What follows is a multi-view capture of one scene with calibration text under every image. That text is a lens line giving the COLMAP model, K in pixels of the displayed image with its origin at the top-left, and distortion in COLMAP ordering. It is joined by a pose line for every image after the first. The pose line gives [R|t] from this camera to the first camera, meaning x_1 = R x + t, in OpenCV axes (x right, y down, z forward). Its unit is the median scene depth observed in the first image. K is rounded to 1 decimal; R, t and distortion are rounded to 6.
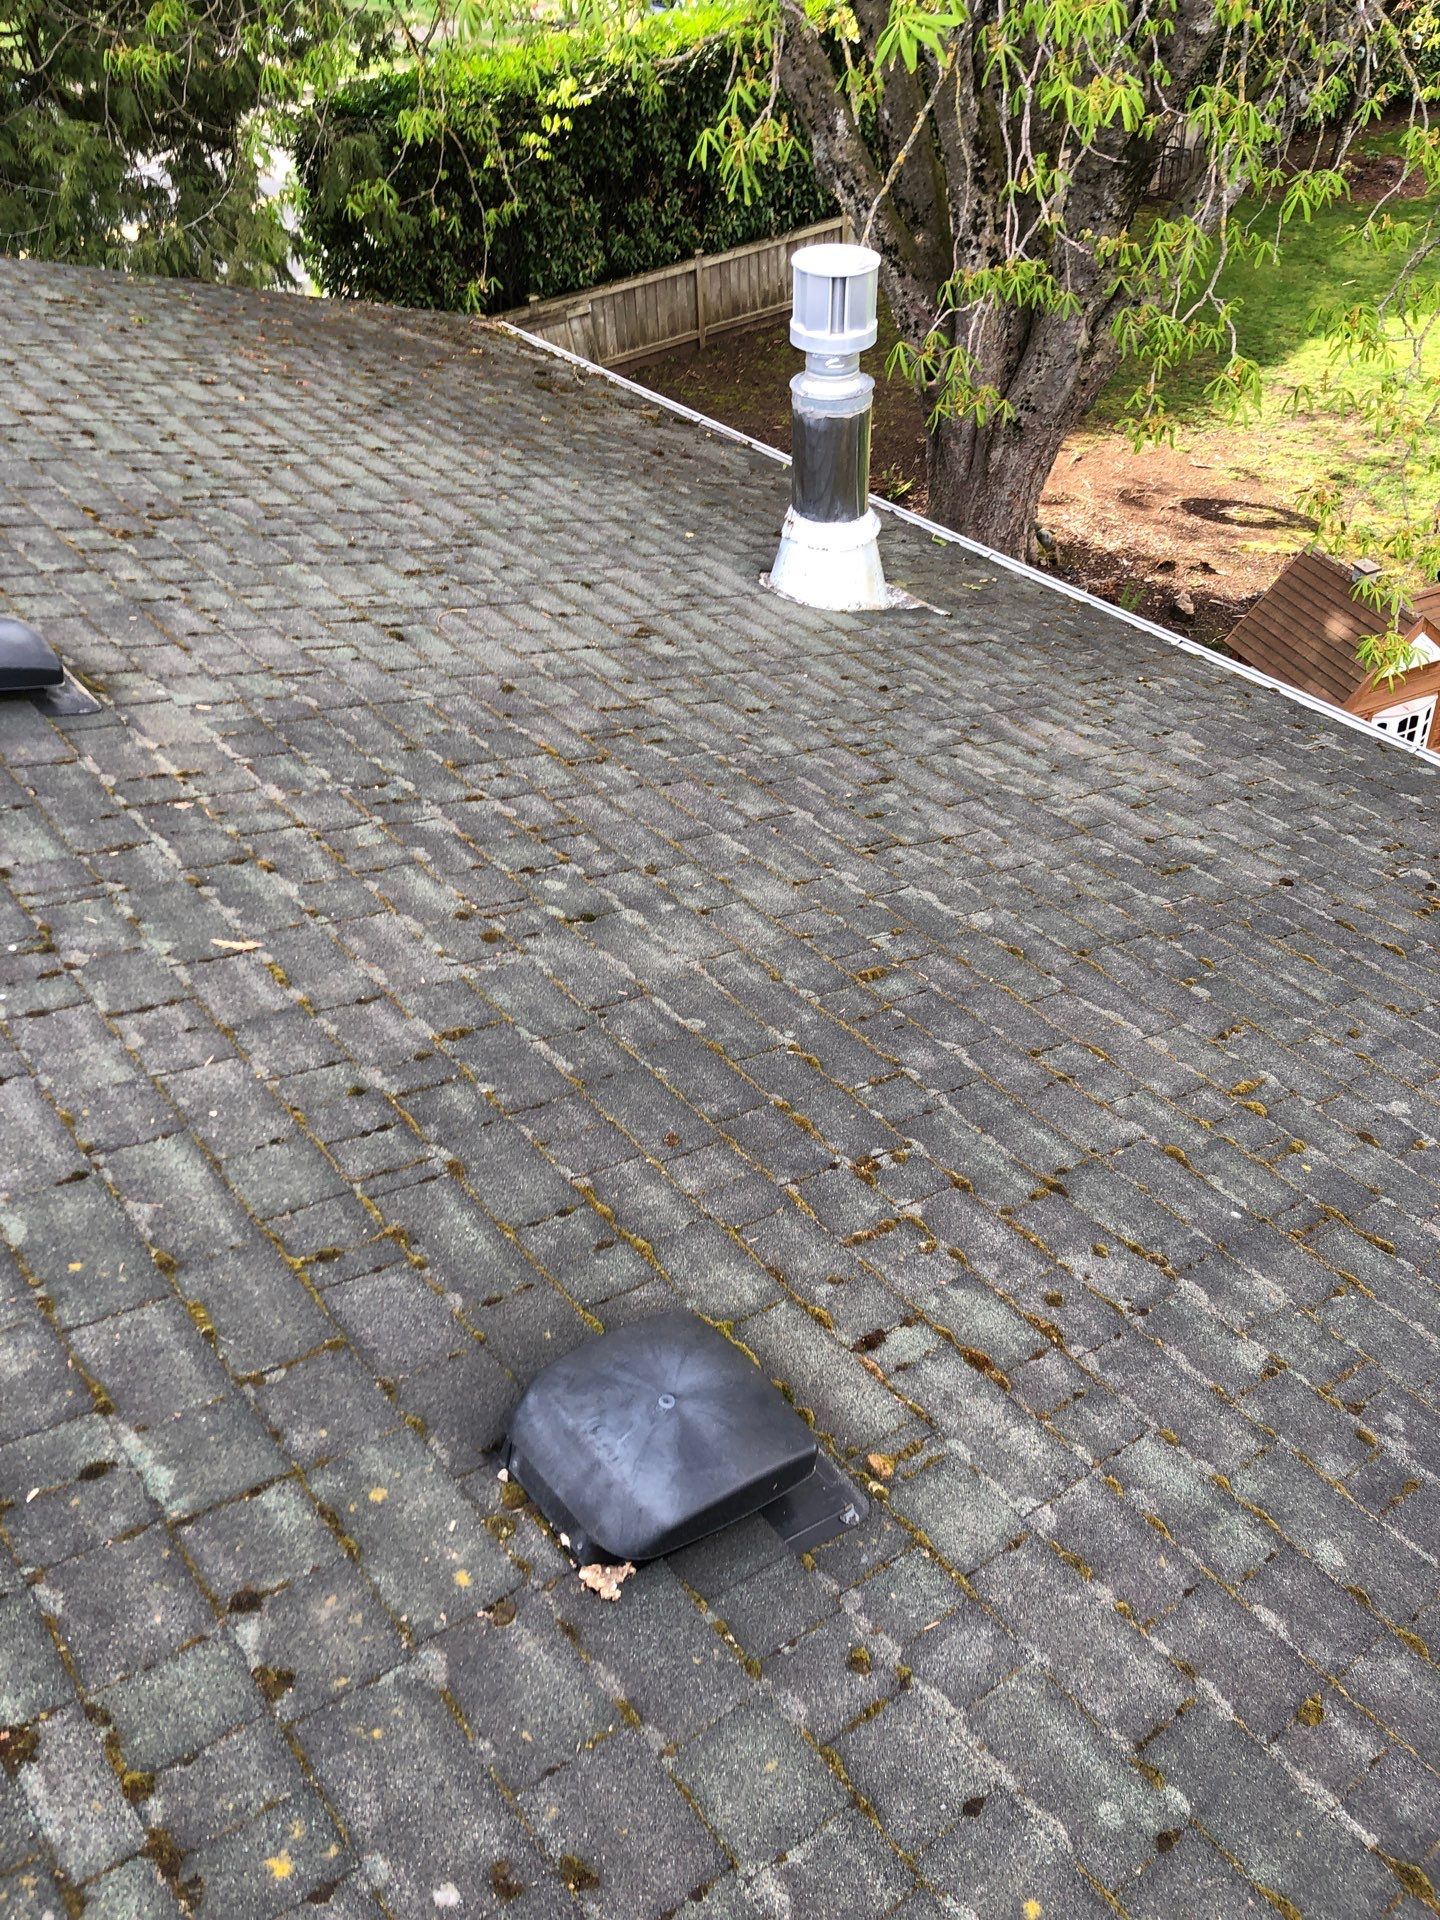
lens RADIAL K [[1536.8, 0, 720.0], [0, 1536.8, 960.0], [0, 0, 1]] dist [0.009441, 0.009375]
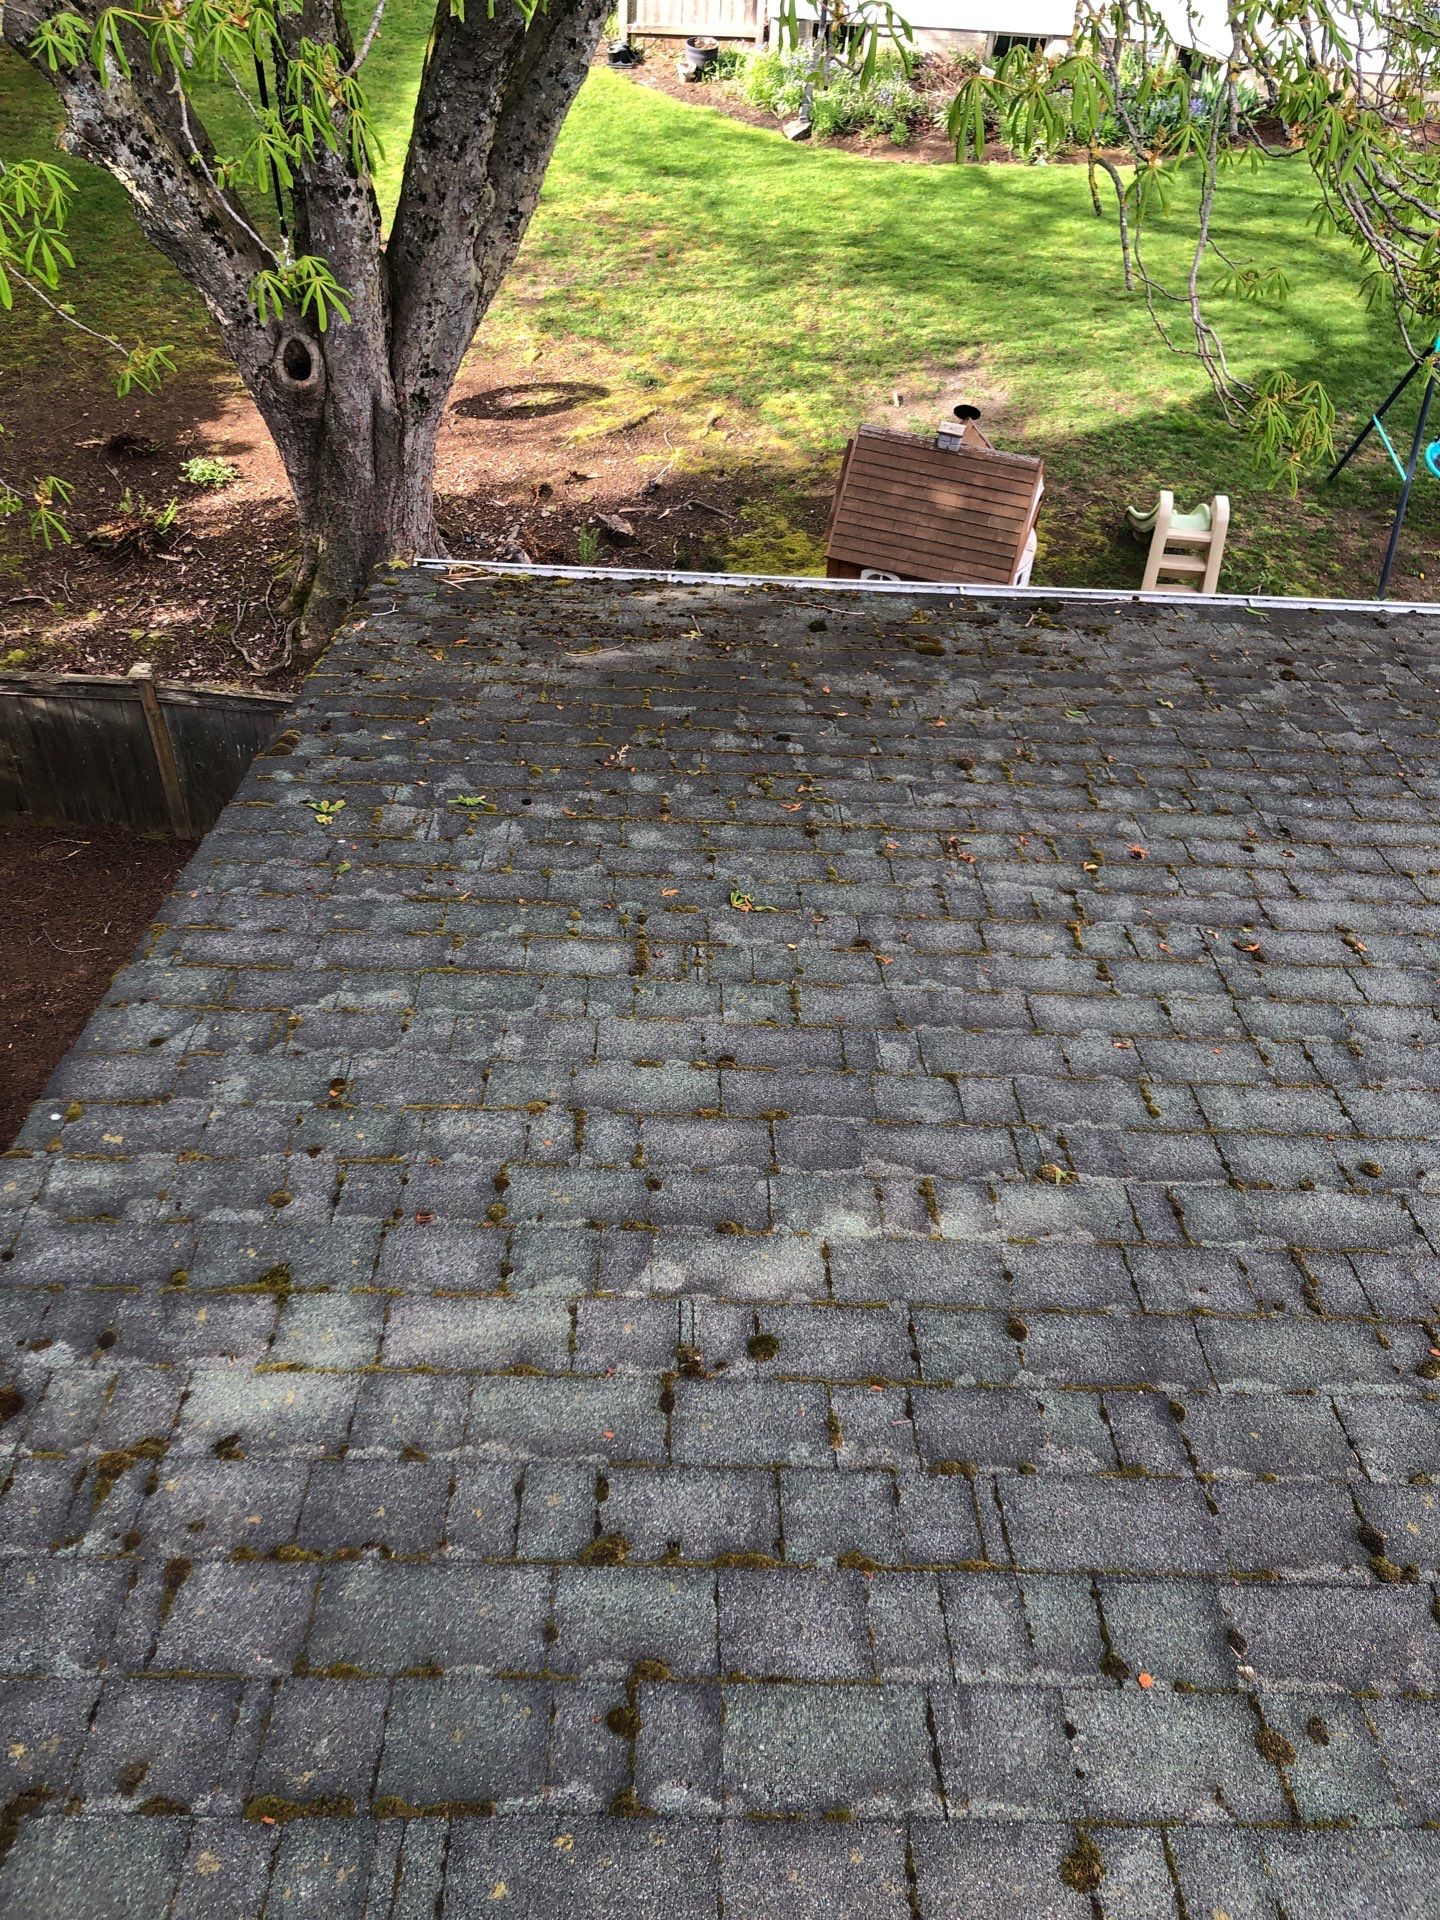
lens RADIAL K [[1536.8, 0, 720.0], [0, 1536.8, 960.0], [0, 0, 1]] dist [0.009441, 0.009375]
pose [[0.662341, -0.519315, 0.540016, -0.301236], [0.448646, 0.852187, 0.269246, -0.264824], [-0.600018, 0.063943, 0.797427, 0.322677]]
